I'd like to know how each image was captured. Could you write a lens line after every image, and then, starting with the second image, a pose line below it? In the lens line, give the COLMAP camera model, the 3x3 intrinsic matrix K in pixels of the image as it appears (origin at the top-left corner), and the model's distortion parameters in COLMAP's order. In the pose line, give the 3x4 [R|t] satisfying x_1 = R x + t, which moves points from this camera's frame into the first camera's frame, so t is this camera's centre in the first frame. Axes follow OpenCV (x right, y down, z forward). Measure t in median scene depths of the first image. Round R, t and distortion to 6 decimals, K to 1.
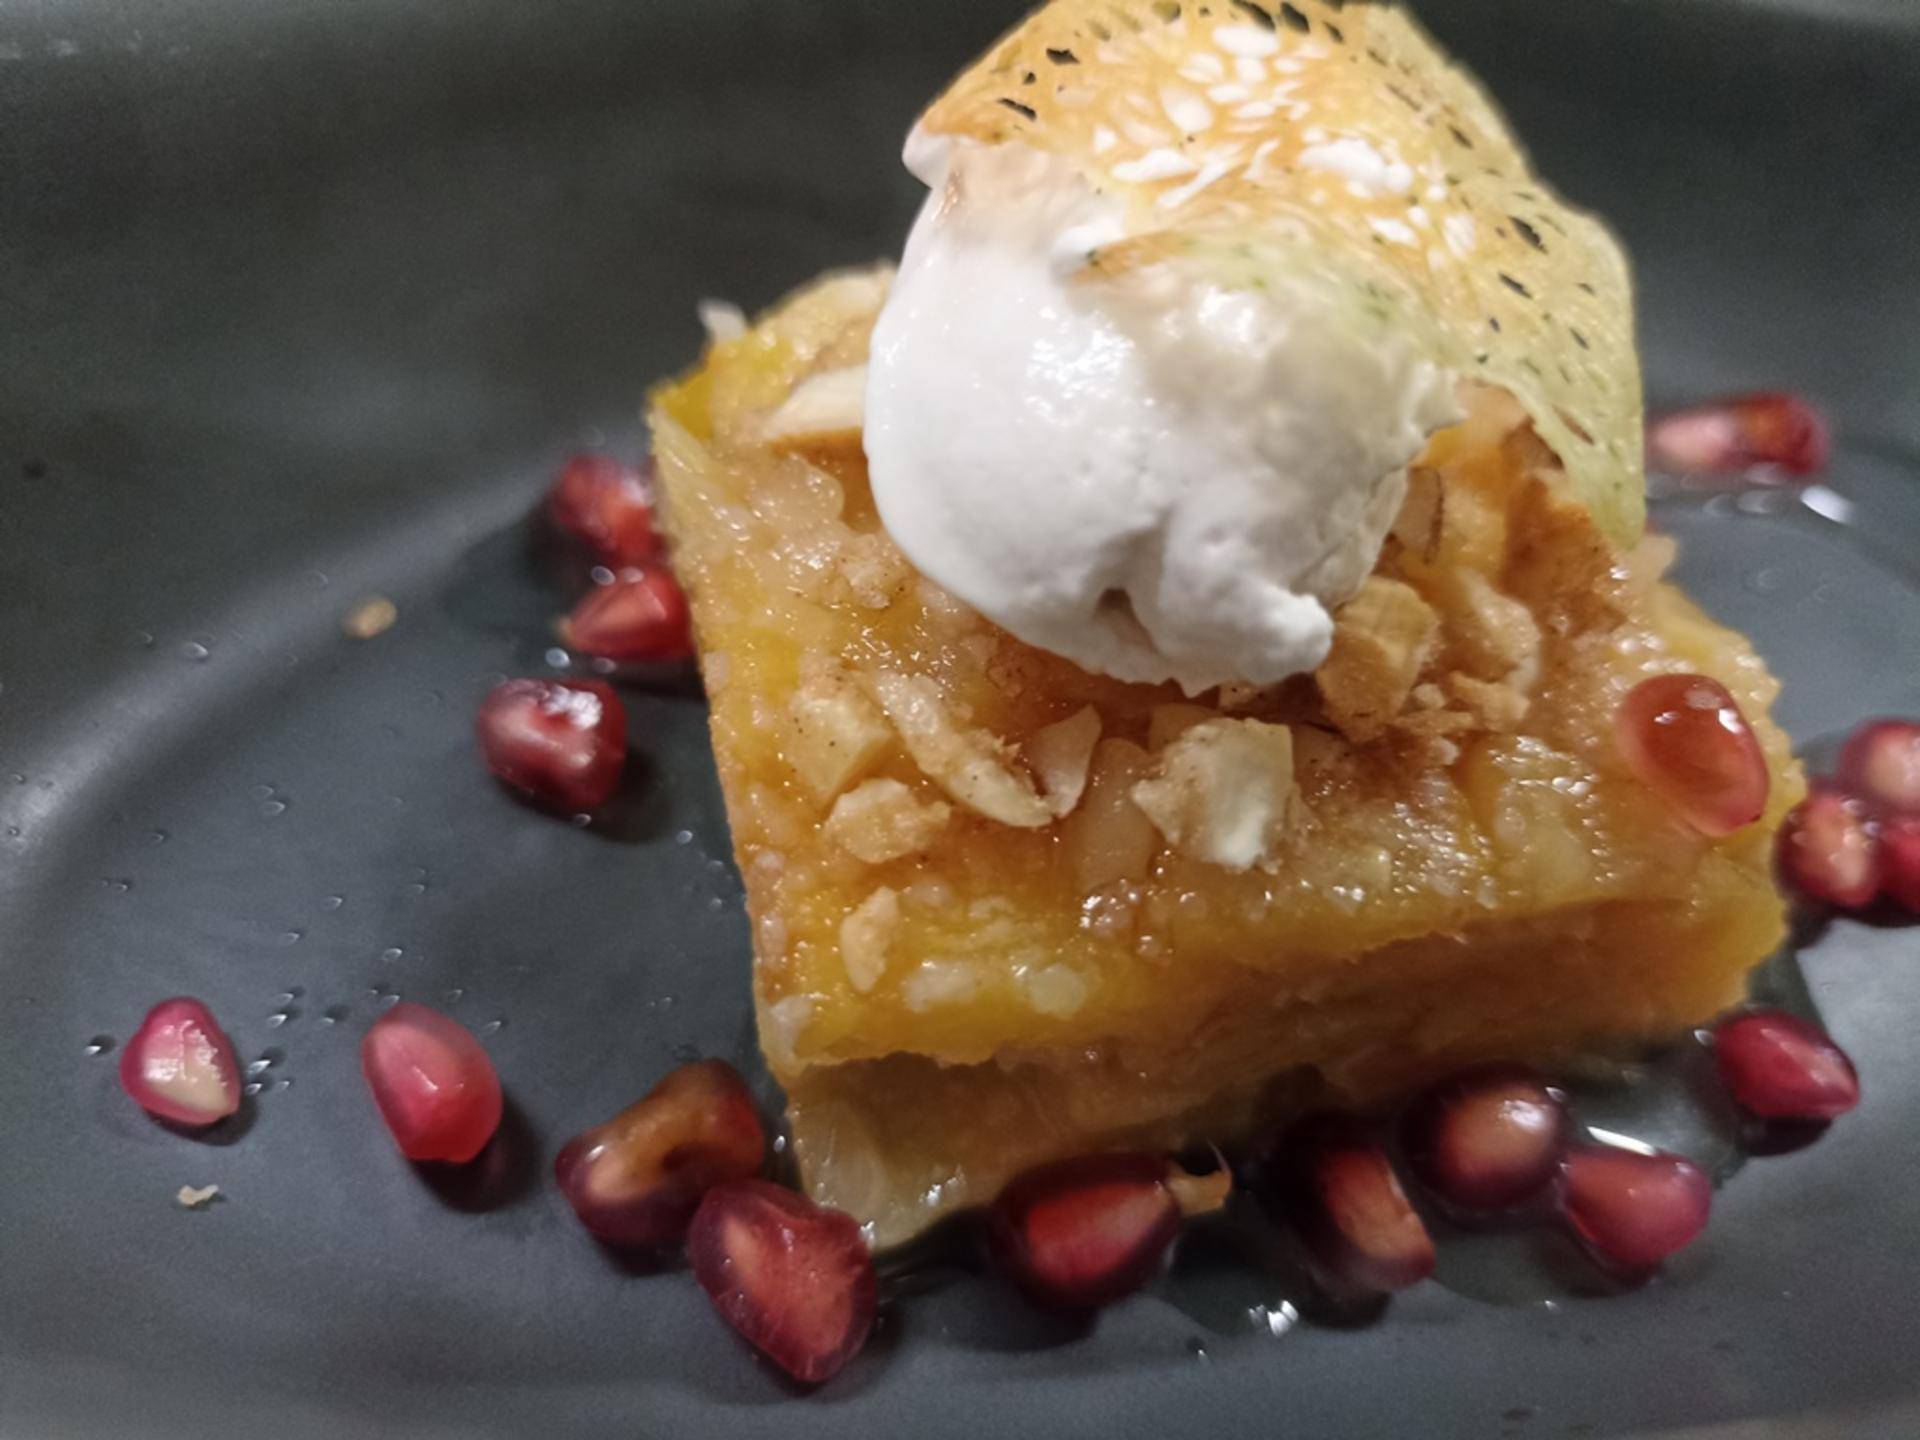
lens RADIAL K [[1410.5, 0, 960.0], [0, 1410.5, 720.0], [0, 0, 1]] dist [0.007330, 0.009379]
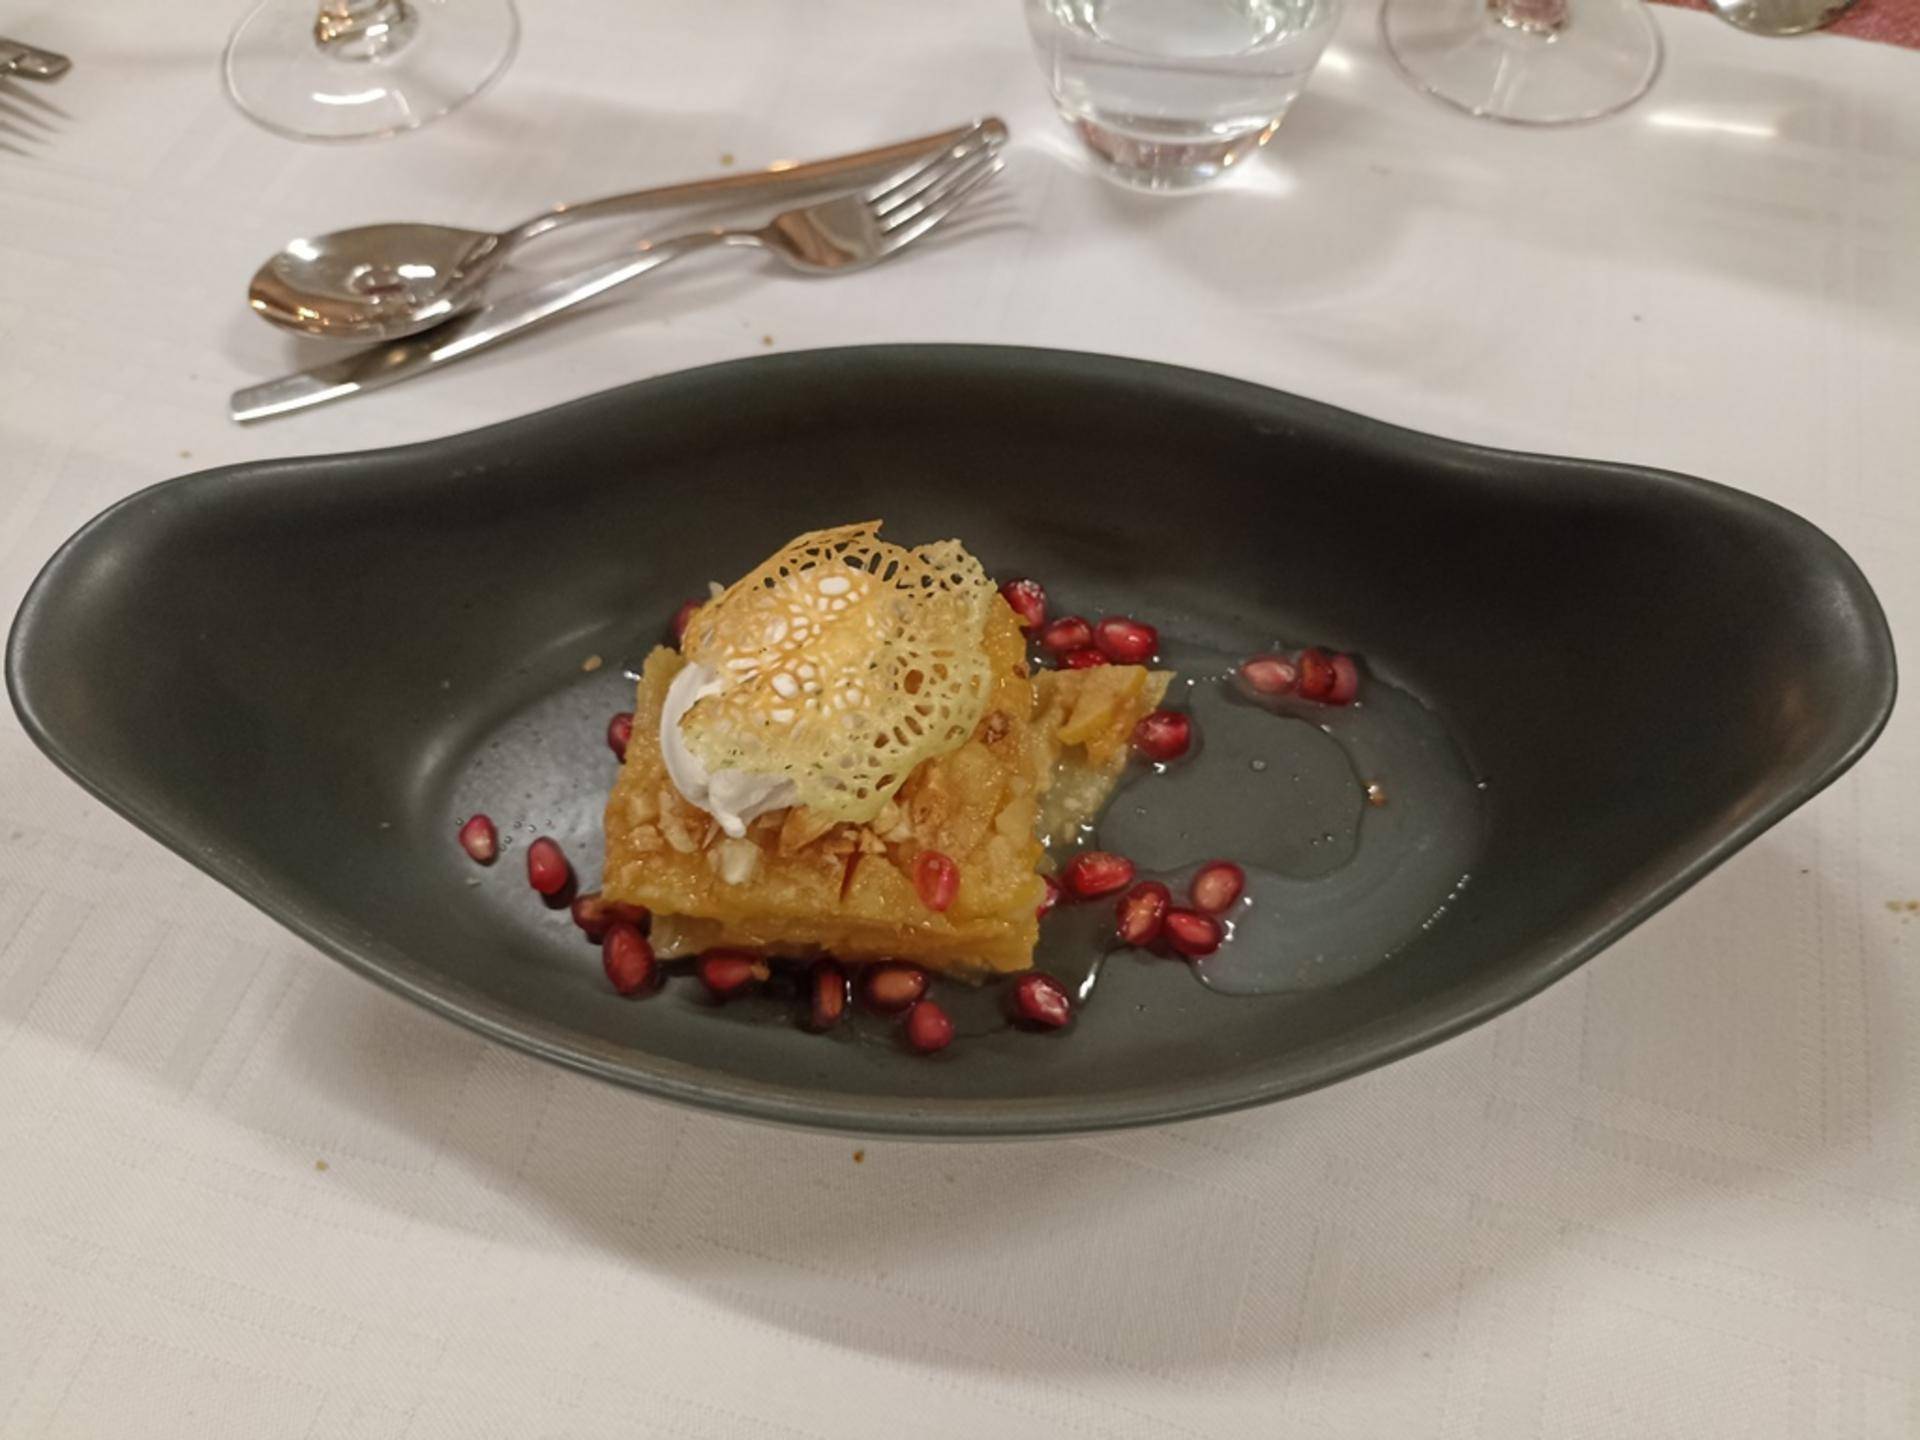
lens RADIAL K [[1410.5, 0, 960.0], [0, 1410.5, 720.0], [0, 0, 1]] dist [0.007330, 0.009379]
pose [[0.924678, 0.238130, -0.297095, 1.281072], [-0.170453, 0.956627, 0.236244, -0.913158], [0.340465, -0.167808, 0.925161, -1.450196]]
